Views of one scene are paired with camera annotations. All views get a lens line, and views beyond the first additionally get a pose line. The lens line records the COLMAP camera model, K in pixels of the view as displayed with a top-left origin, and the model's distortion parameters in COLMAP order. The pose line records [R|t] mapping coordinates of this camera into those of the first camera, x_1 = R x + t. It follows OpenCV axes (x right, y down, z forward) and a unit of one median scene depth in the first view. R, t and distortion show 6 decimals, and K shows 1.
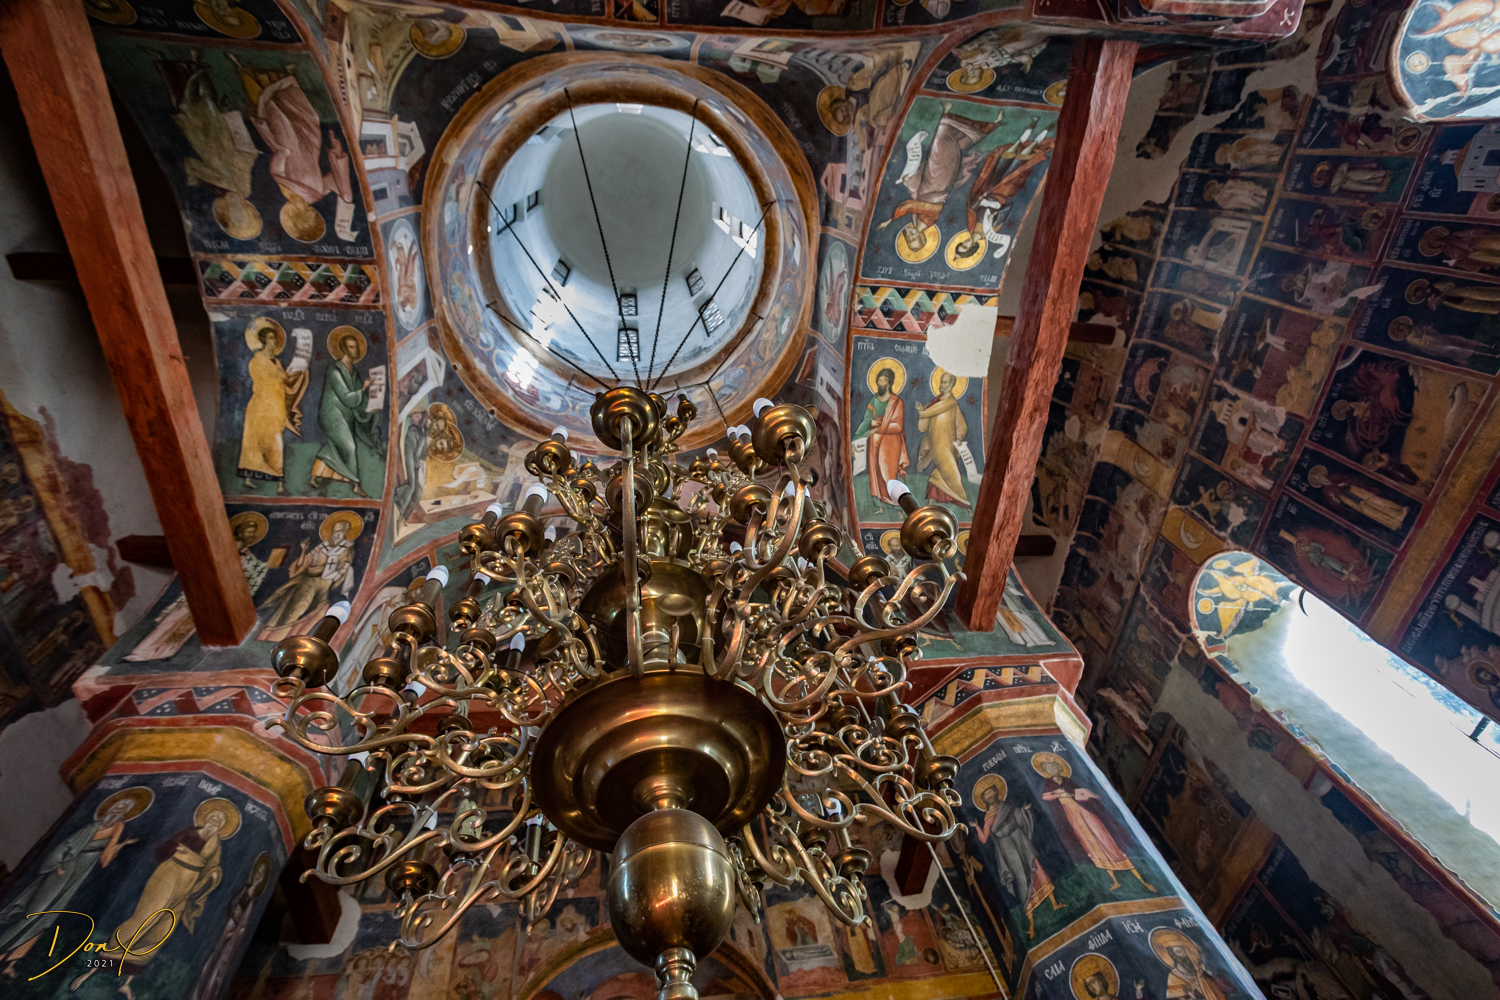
lens RADIAL K [[750.3, 0, 746.6], [0, 750.3, 486.9], [0, 0, 1]] dist [-0.049821, 0.023047]
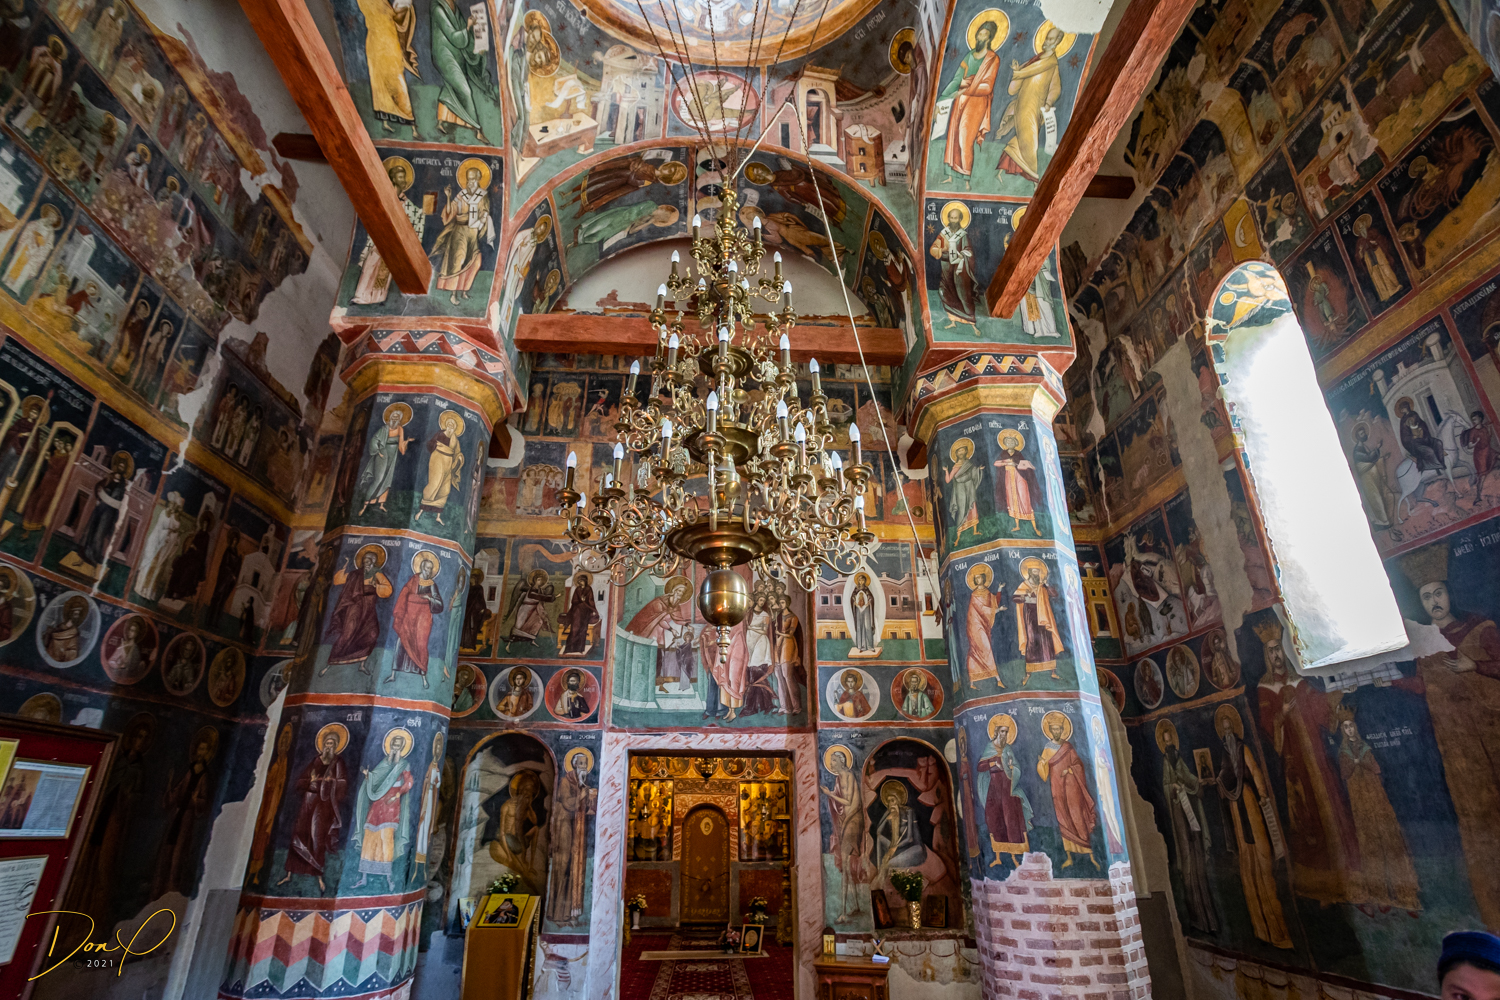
lens RADIAL K [[770.5, 0, 739.9], [0, 770.5, 506.7], [0, 0, 1]] dist [-0.043896, 0.026473]
pose [[0.989257, 0.123370, -0.078431, 0.027259], [-0.045167, 0.768182, 0.638636, -0.313979], [0.139038, -0.628233, 0.765501, -0.184303]]
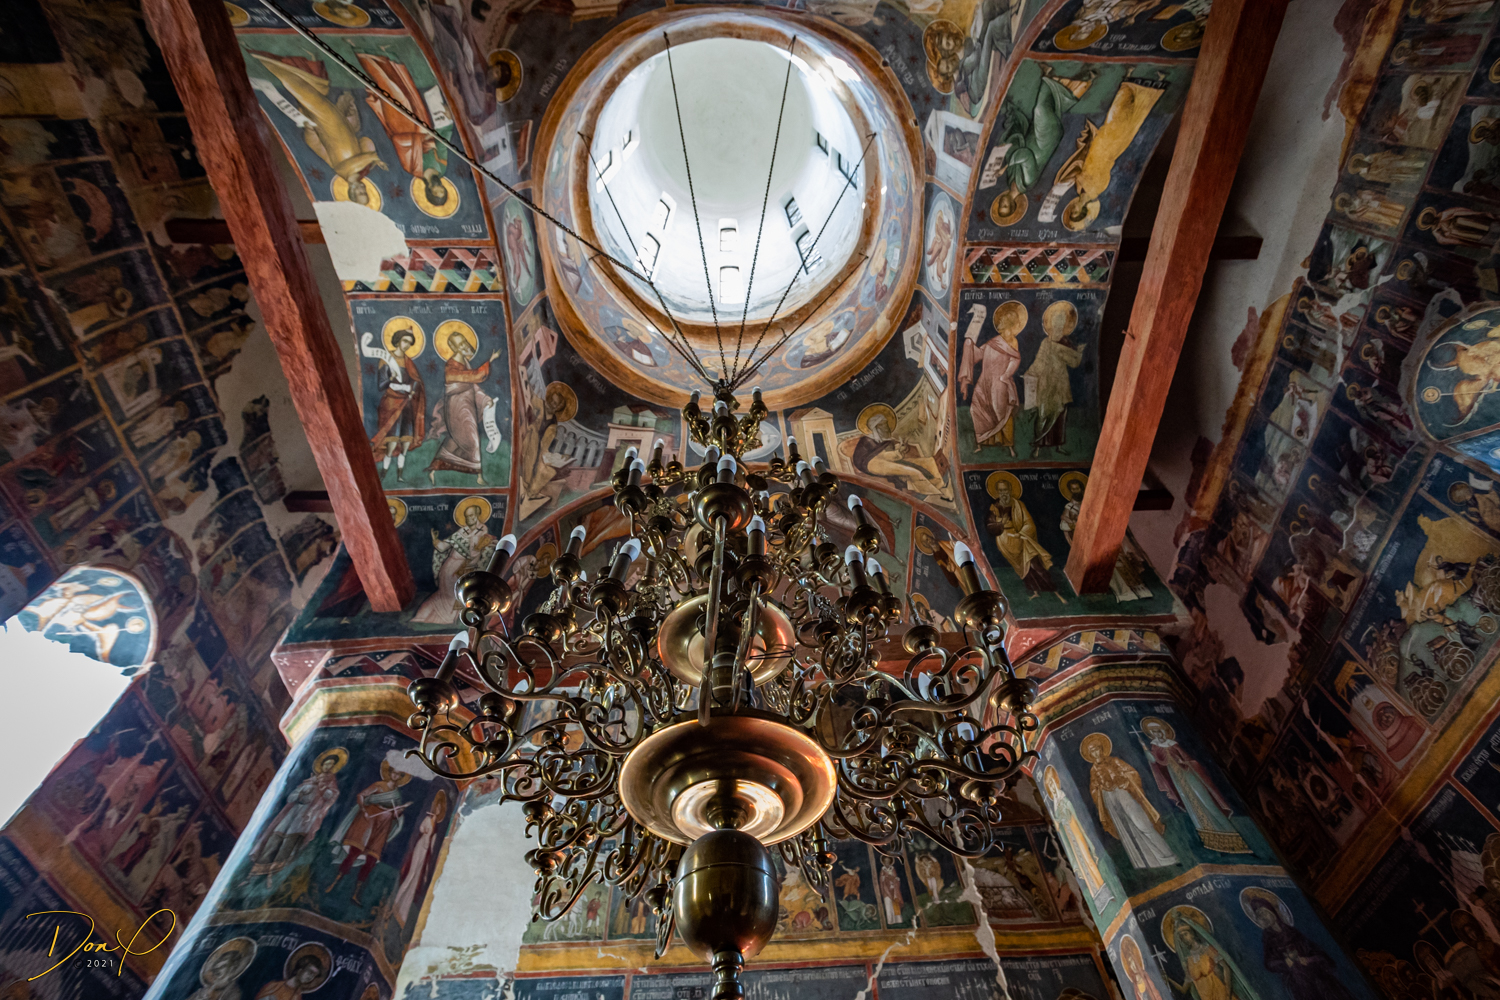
lens RADIAL K [[770.5, 0, 762.8], [0, 770.5, 481.1], [0, 0, 1]] dist [-0.043896, 0.026473]
pose [[-0.980359, 0.156510, -0.120004, -0.028699], [0.024007, -0.509244, -0.860287, 0.497115], [-0.195755, -0.846271, 0.495484, 0.233573]]
